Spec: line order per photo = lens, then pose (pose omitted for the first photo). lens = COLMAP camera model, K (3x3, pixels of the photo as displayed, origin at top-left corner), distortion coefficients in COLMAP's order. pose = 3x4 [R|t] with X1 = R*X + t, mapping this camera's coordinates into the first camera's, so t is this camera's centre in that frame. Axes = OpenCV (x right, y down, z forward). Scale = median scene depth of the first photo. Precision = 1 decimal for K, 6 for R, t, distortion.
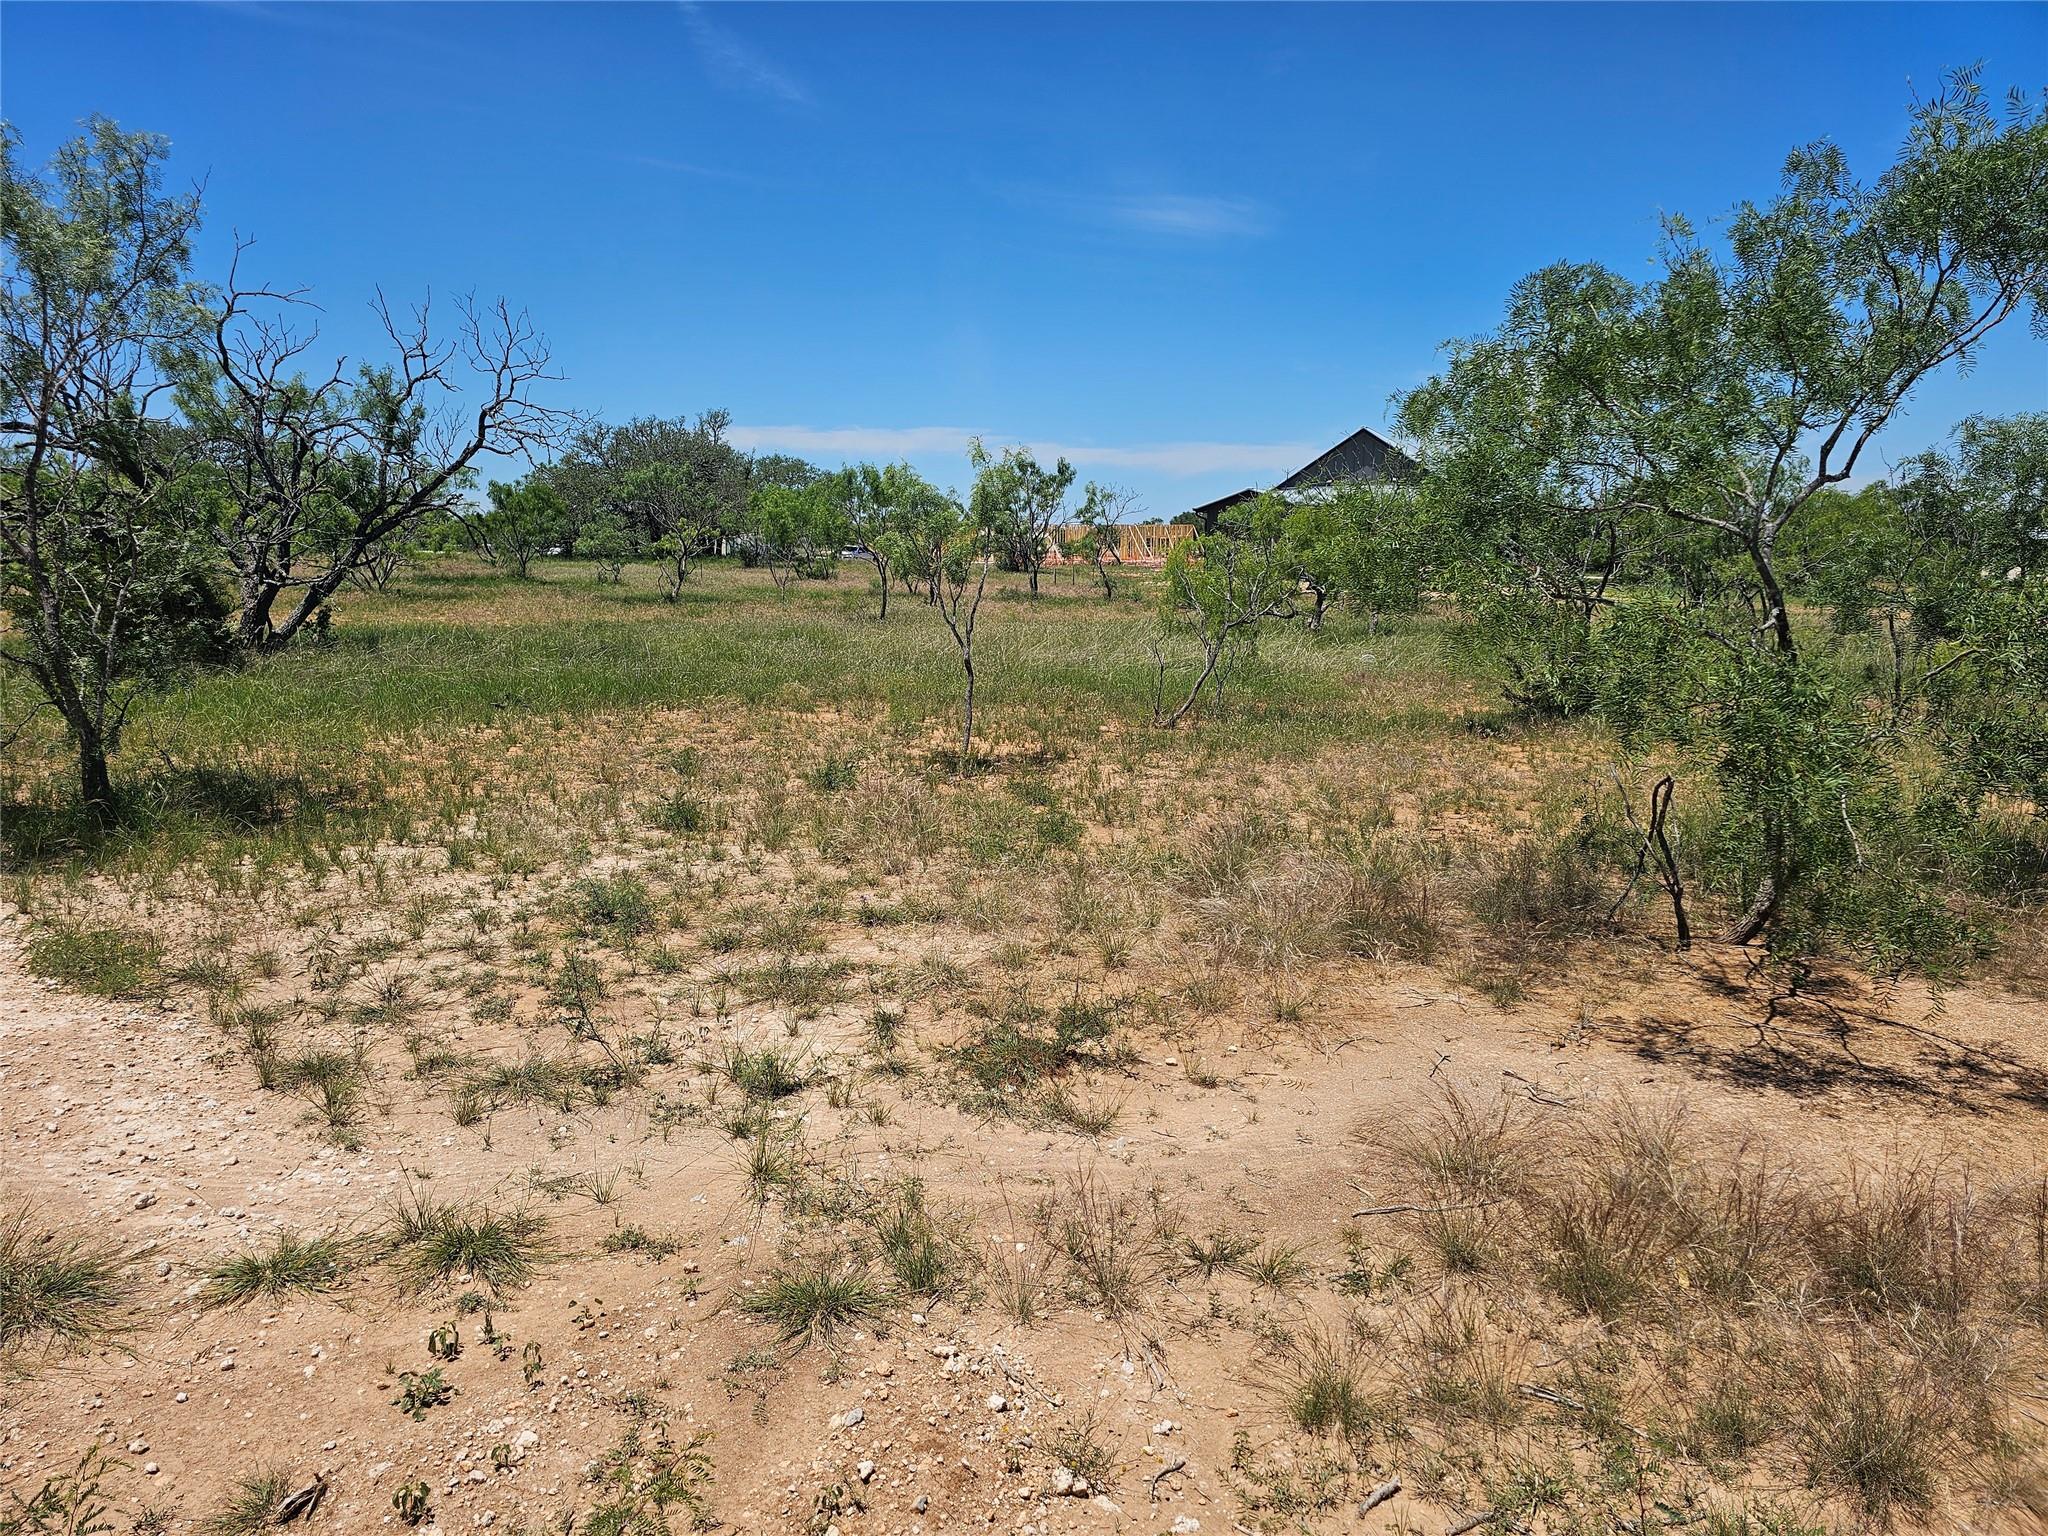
lens RADIAL K [[1365.6, 0, 1024.0], [0, 1365.6, 768.0], [0, 0, 1]] dist [0.101635, -0.068153]
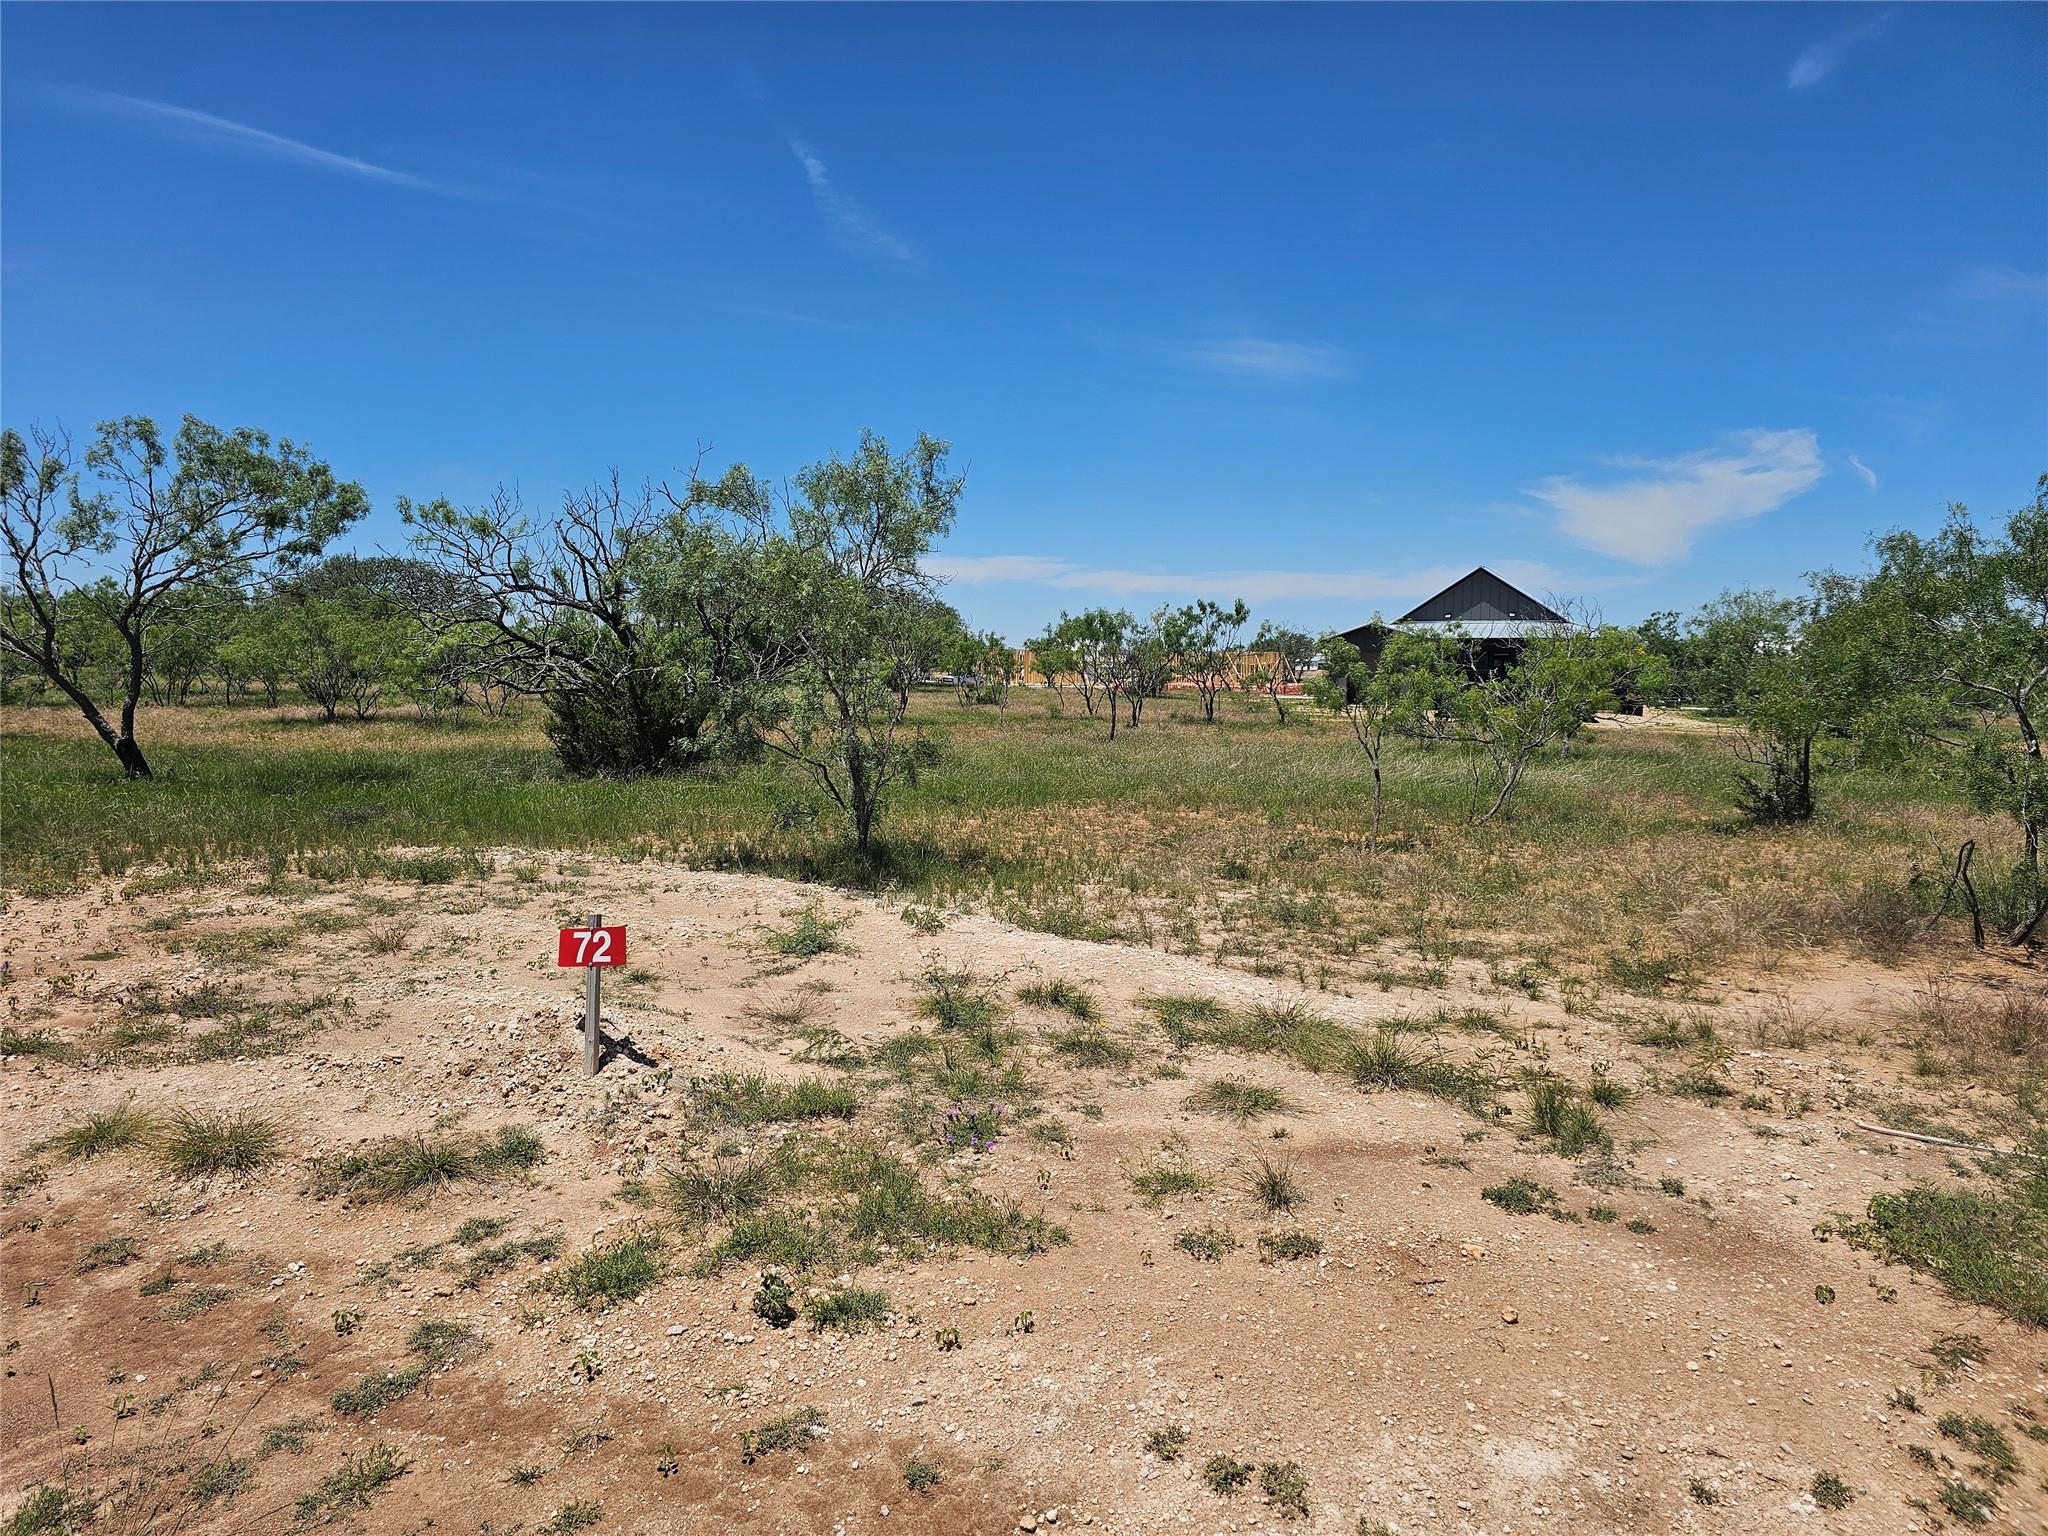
lens RADIAL K [[1365.6, 0, 1024.0], [0, 1365.6, 768.0], [0, 0, 1]] dist [0.101635, -0.068153]
pose [[0.998579, 0.006594, -0.052876, -0.091166], [-0.011184, 0.996146, -0.086990, 0.012118], [0.052099, 0.087458, 0.994805, -0.117858]]
